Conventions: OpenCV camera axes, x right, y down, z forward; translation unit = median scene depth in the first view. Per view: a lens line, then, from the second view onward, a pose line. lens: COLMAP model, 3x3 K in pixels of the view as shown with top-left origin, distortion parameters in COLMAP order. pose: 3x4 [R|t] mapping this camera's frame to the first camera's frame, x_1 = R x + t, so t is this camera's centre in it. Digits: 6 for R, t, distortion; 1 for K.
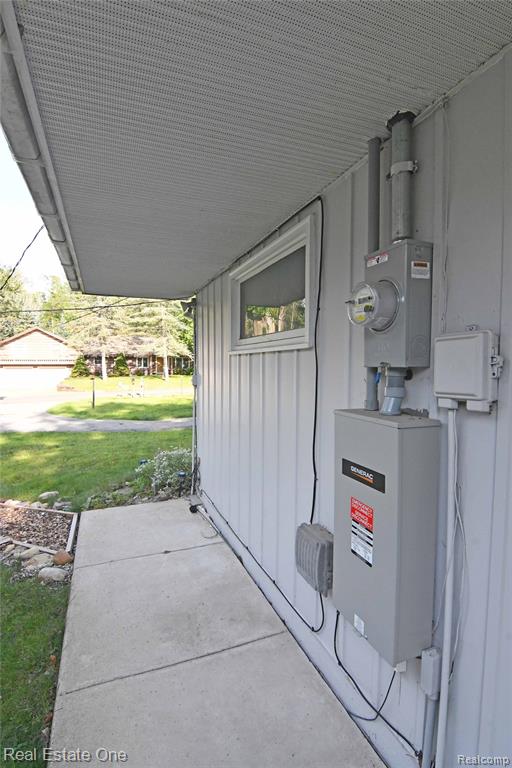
lens RADIAL K [[380.0, 0, 256.0], [0, 380.0, 384.0], [0, 0, 1]] dist [0.020148, -0.000030]
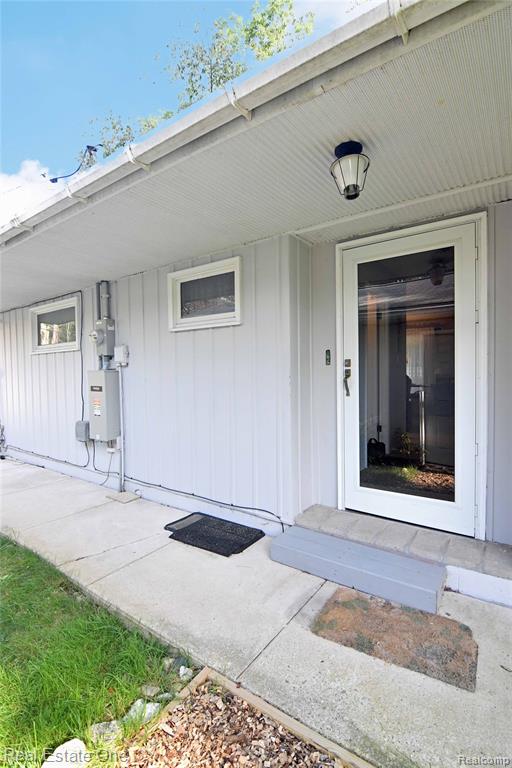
lens RADIAL K [[365.0, 0, 256.0], [0, 365.0, 384.0], [0, 0, 1]] dist [-0.016312, -0.001307]
pose [[0.841371, -0.033476, 0.539420, -0.173385], [0.043120, 0.999056, -0.005258, 0.192601], [-0.538735, 0.027684, 0.842020, -1.640333]]
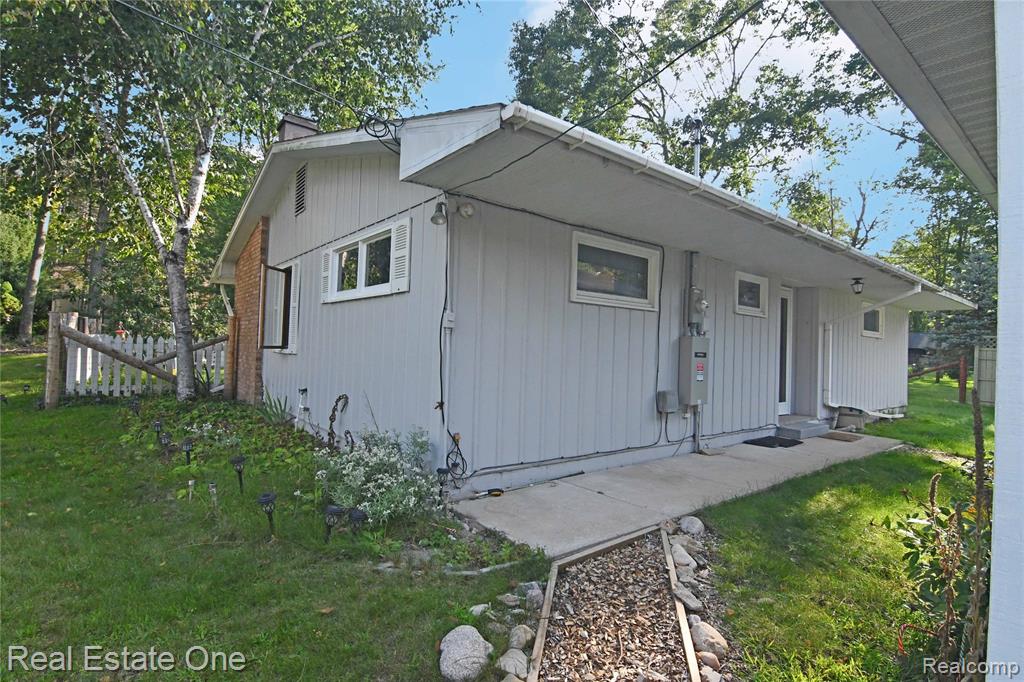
lens RADIAL K [[486.7, 0, 512.0], [0, 486.7, 341.0], [0, 0, 1]] dist [-0.016312, -0.001307]
pose [[-0.277605, 0.008069, 0.960661, -2.373079], [0.015102, 0.999878, -0.004034, 0.076339], [-0.960576, 0.013388, -0.277693, 2.671724]]
